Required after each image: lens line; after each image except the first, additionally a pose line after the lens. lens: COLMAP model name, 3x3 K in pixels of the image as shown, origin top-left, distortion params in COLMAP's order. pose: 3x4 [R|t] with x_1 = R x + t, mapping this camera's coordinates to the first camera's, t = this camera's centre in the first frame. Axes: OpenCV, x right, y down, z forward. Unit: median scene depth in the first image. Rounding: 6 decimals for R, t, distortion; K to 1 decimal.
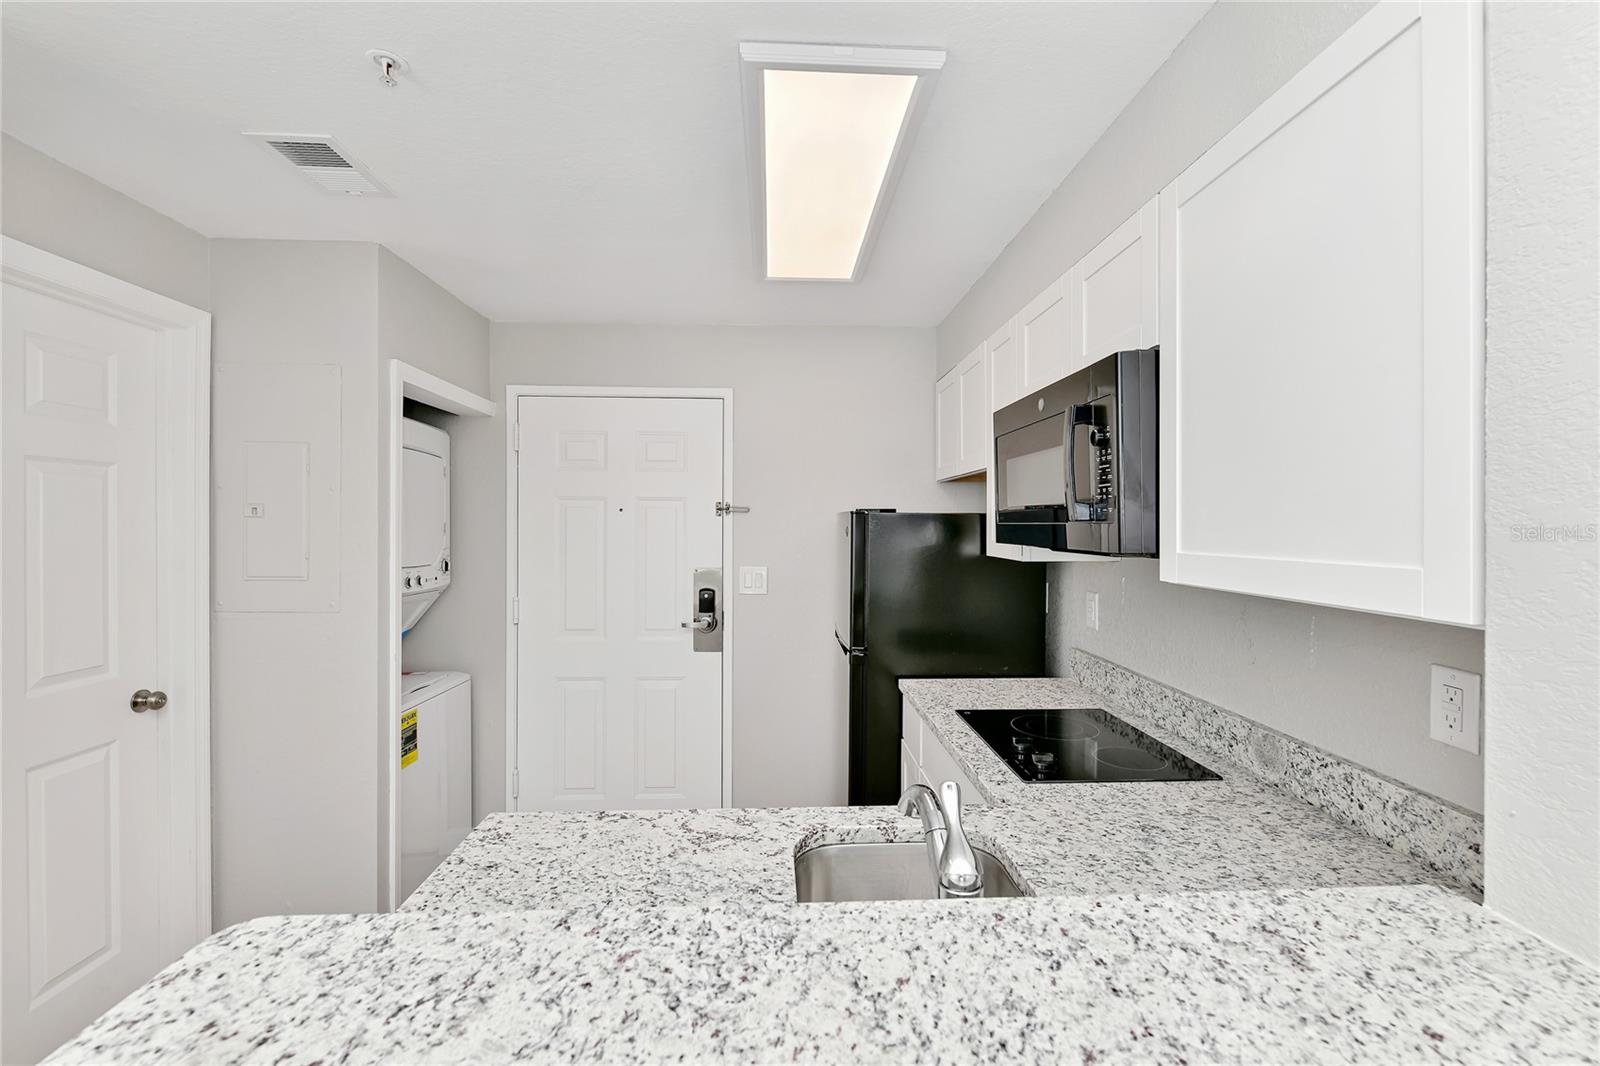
lens RADIAL K [[695.5, 0, 804.7], [0, 695.5, 525.2], [0, 0, 1]] dist [0.000364, -0.000312]
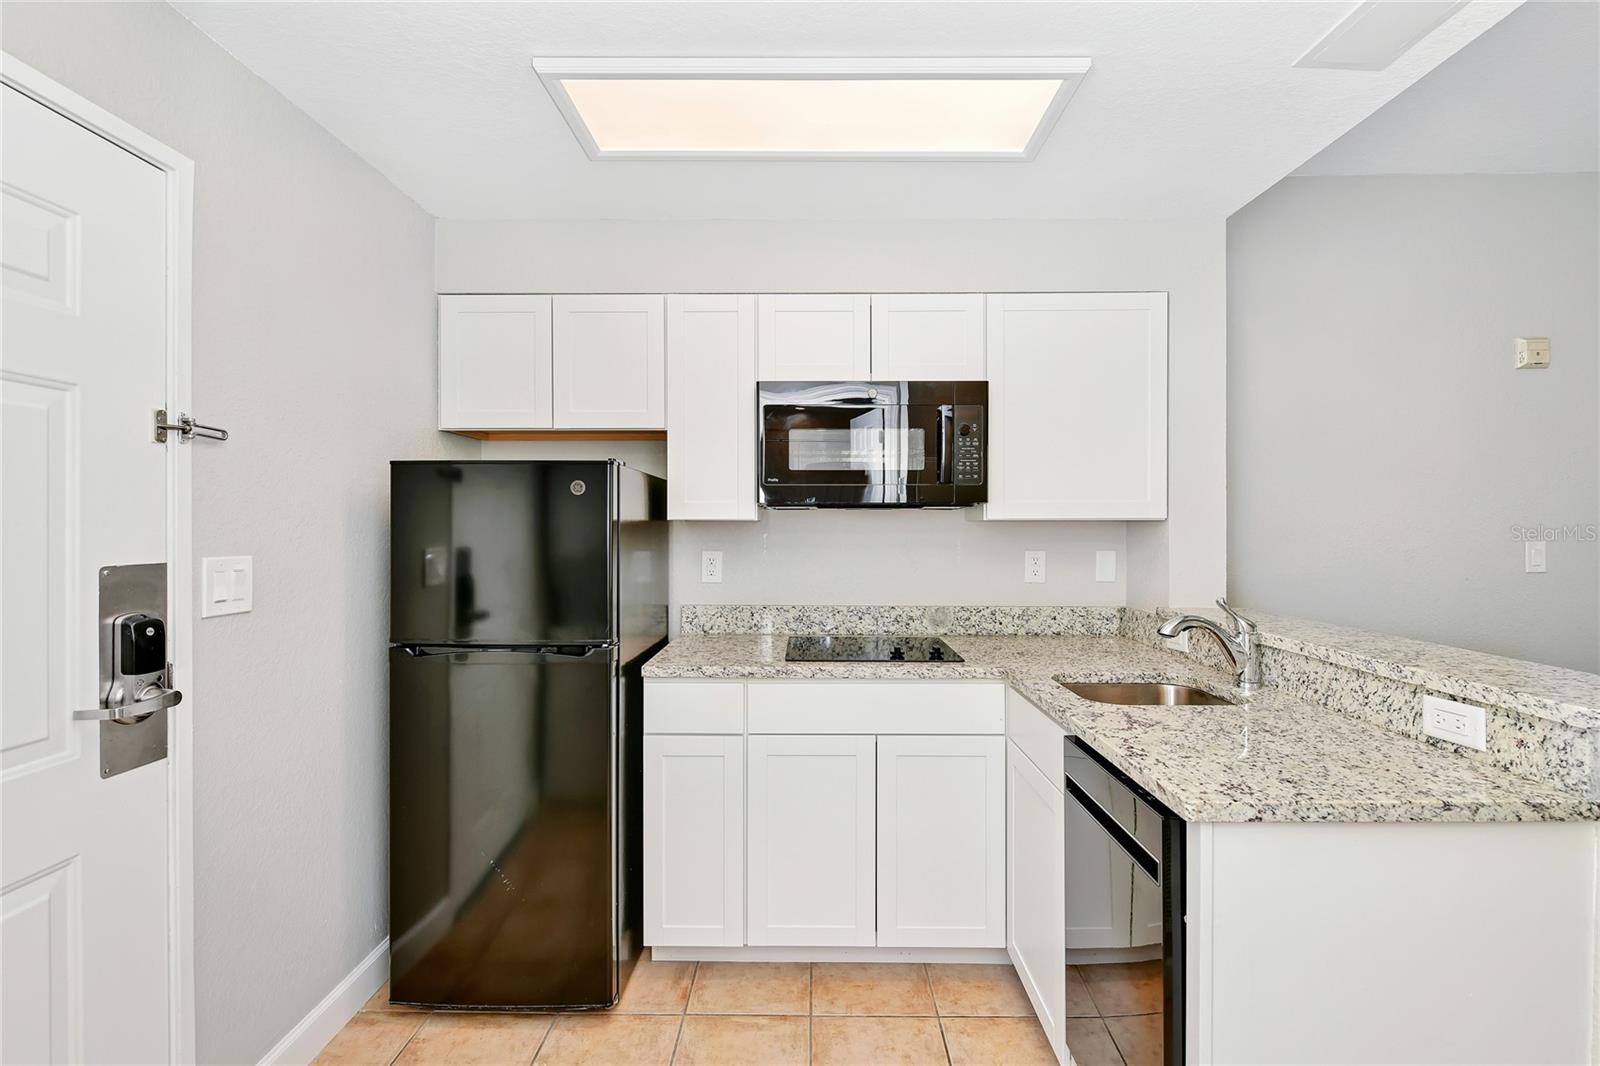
lens RADIAL K [[695.5, 0, 804.7], [0, 695.5, 525.2], [0, 0, 1]] dist [0.000364, -0.000312]
pose [[0.056731, -0.004756, 0.998378, -1.077103], [0.002885, 0.999985, 0.004600, 0.073953], [-0.998385, 0.002619, 0.056744, 1.173953]]
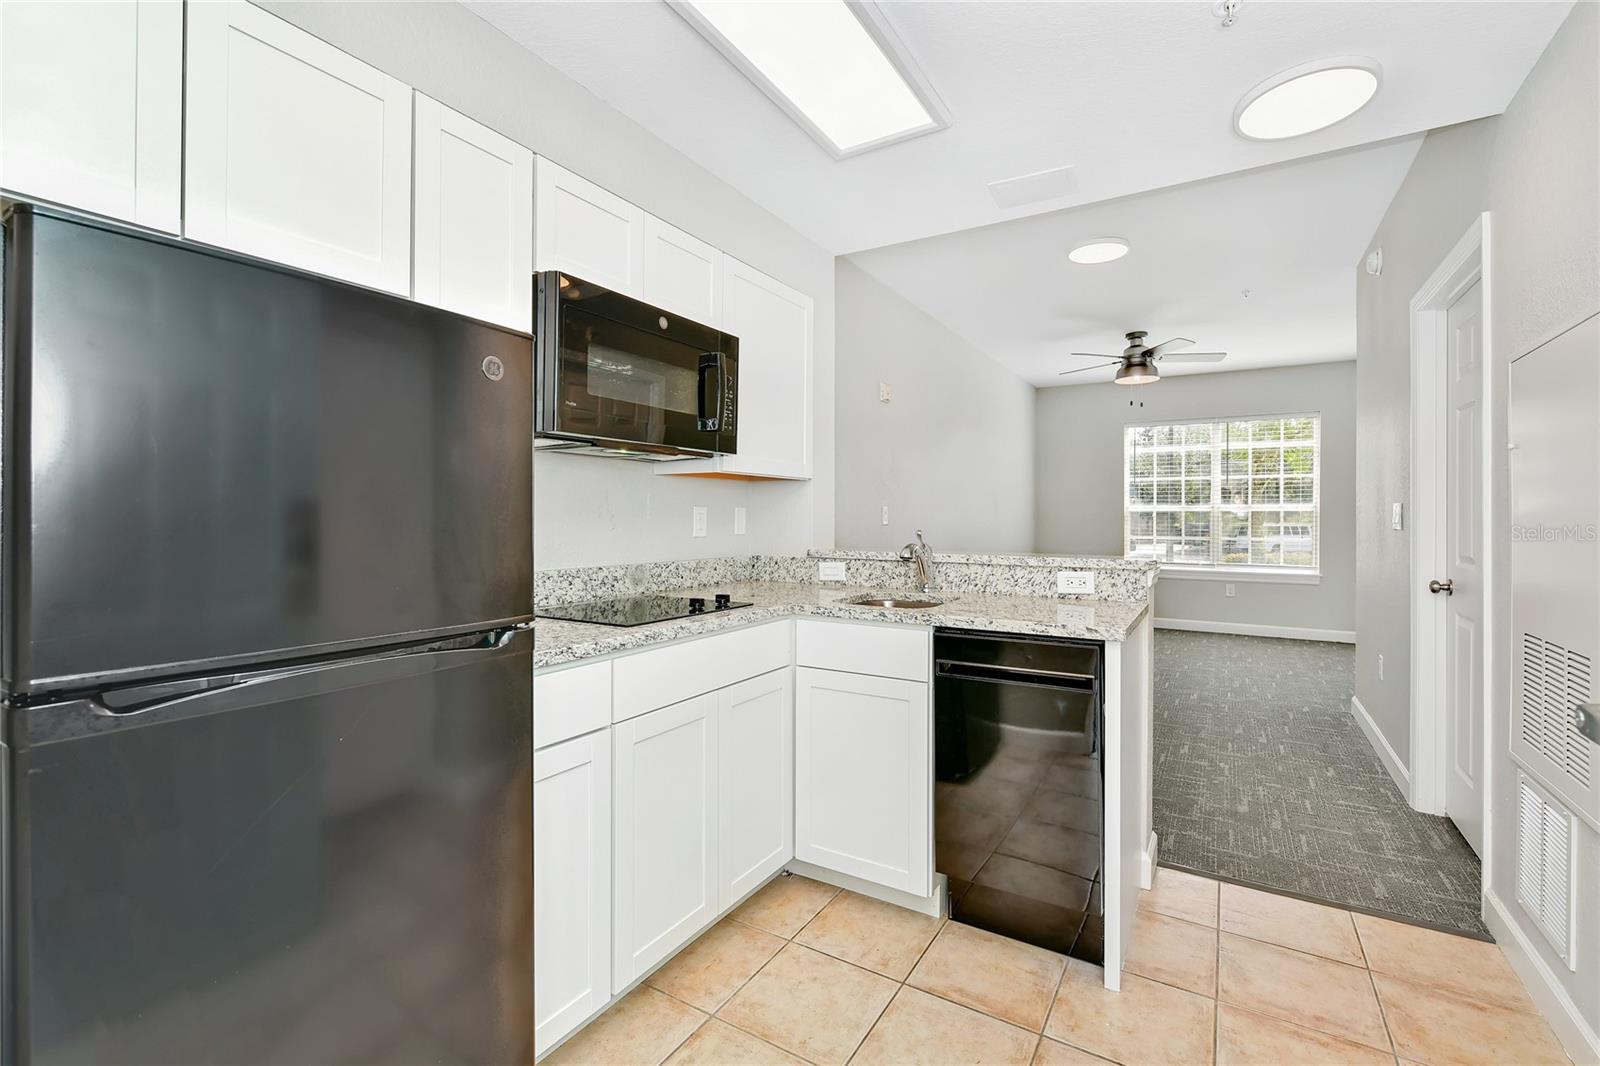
lens RADIAL K [[693.3, 0, 805.9], [0, 693.3, 518.1], [0, 0, 1]] dist [-0.000085, -0.000010]
pose [[-0.827218, -0.005836, 0.561850, -0.578766], [-0.003504, 0.999980, 0.005228, 0.165163], [-0.561870, 0.002356, -0.827223, 2.040545]]
